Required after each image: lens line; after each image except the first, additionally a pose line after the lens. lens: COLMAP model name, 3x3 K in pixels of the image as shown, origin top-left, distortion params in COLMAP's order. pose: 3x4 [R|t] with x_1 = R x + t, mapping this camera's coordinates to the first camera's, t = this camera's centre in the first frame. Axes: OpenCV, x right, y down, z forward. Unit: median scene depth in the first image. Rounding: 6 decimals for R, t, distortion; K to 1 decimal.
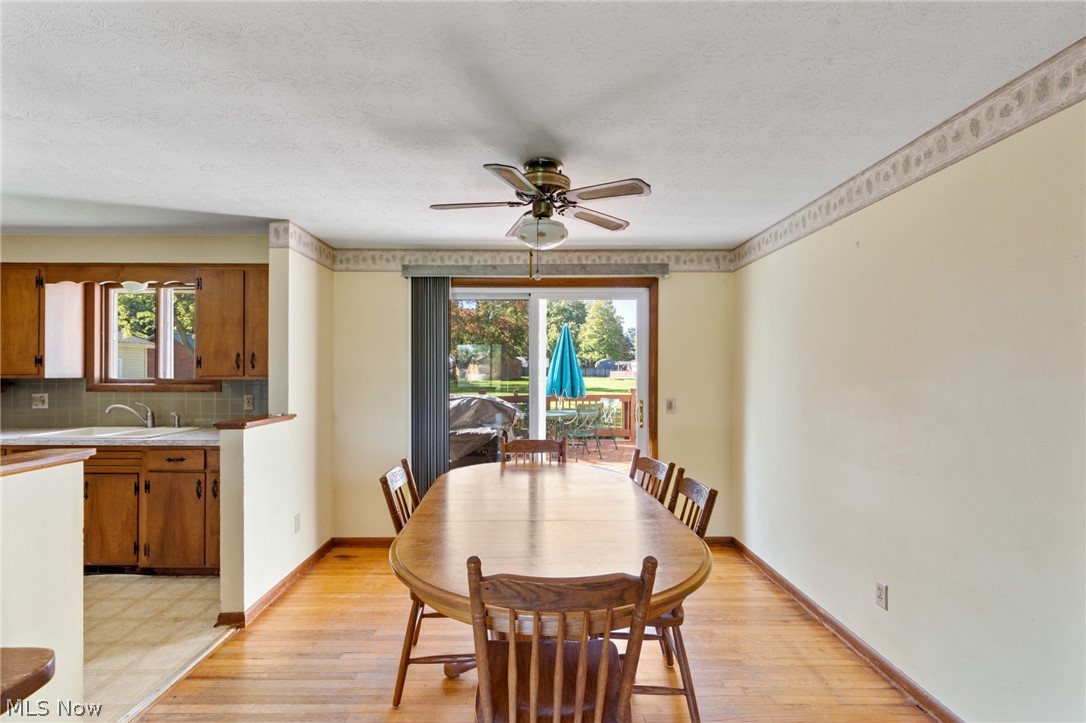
lens RADIAL K [[485.6, 0, 534.0], [0, 485.6, 368.0], [0, 0, 1]] dist [0.000491, 0.001504]
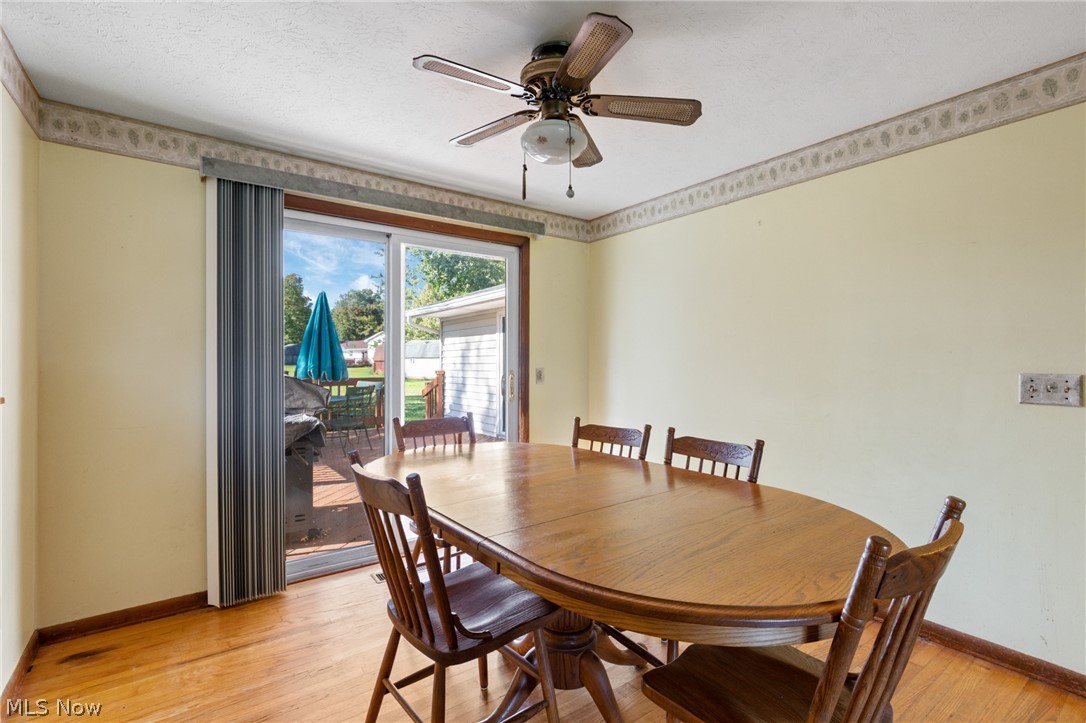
lens RADIAL K [[491.3, 0, 543.0], [0, 491.3, 361.5], [0, 0, 1]] dist [-0.008904, -0.000596]
pose [[0.805316, -0.003374, 0.592837, -0.289939], [-0.002497, 0.999956, 0.009083, 0.043156], [-0.592841, -0.008795, 0.805272, 0.235410]]
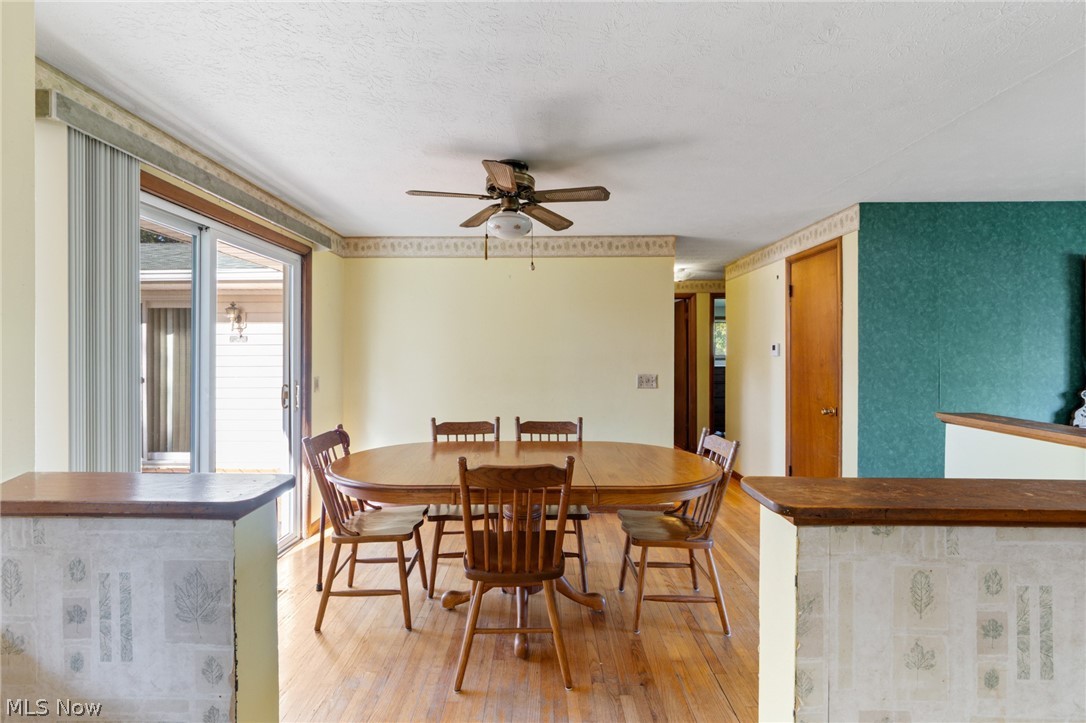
lens RADIAL K [[475.6, 0, 533.9], [0, 475.6, 359.7], [0, 0, 1]] dist [-0.002705, -0.001226]
pose [[0.021459, -0.014113, 0.999670, -0.676081], [-0.009927, 0.999848, 0.014329, 0.011310], [-0.999720, -0.010231, 0.021315, 0.569838]]
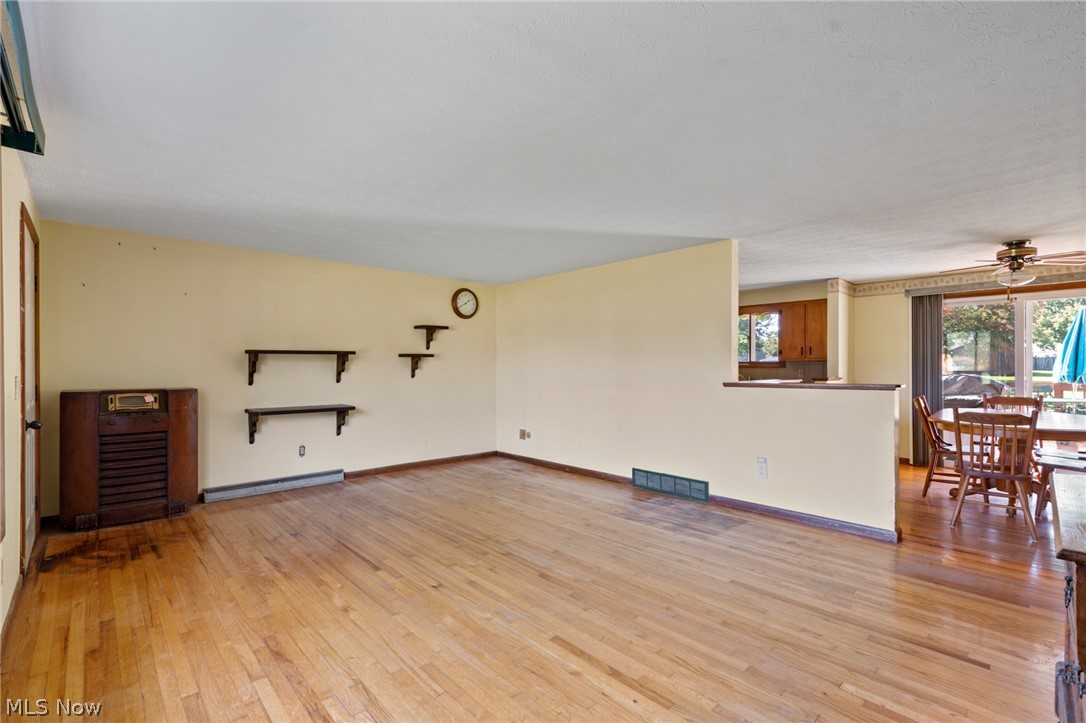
lens RADIAL K [[485.6, 0, 534.0], [0, 485.6, 368.0], [0, 0, 1]] dist [0.000491, 0.001504]
pose [[0.679537, 0.000086, -0.733641, 0.081396], [0.009191, 0.999921, 0.008630, 0.026204], [0.733583, -0.012607, 0.679483, -1.036816]]
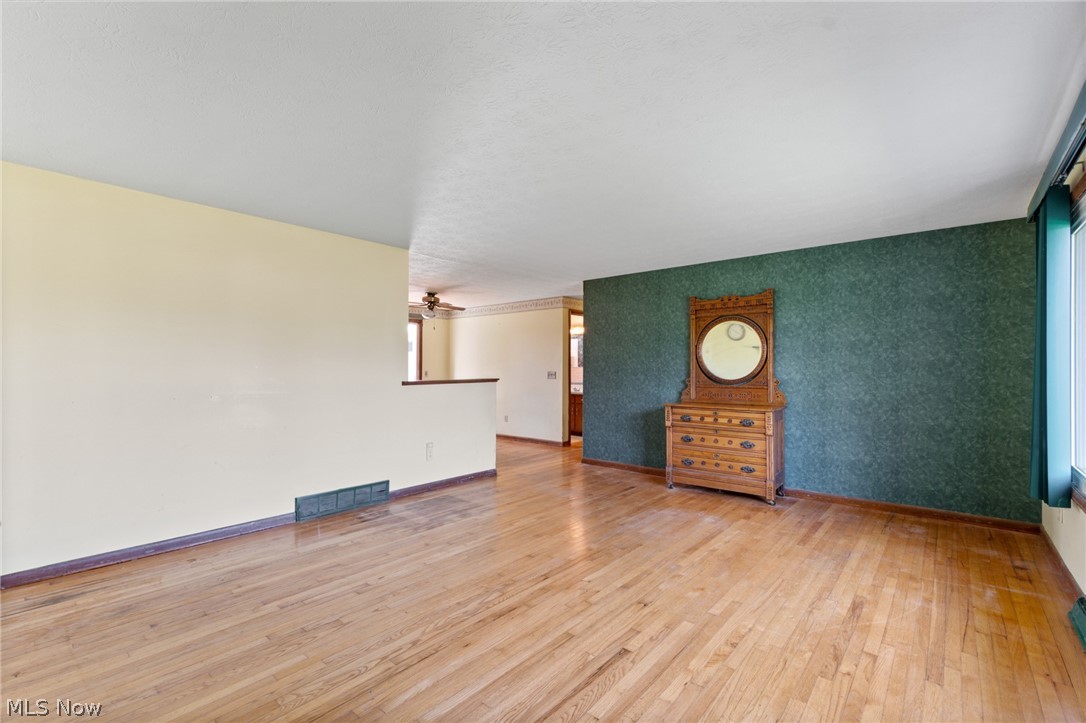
lens RADIAL K [[475.6, 0, 533.9], [0, 475.6, 359.7], [0, 0, 1]] dist [-0.002705, -0.001226]
pose [[0.660002, 0.012166, 0.751166, -1.166010], [-0.008773, 0.999926, -0.008487, 0.026035], [-0.751213, -0.000989, 0.660059, -0.974117]]
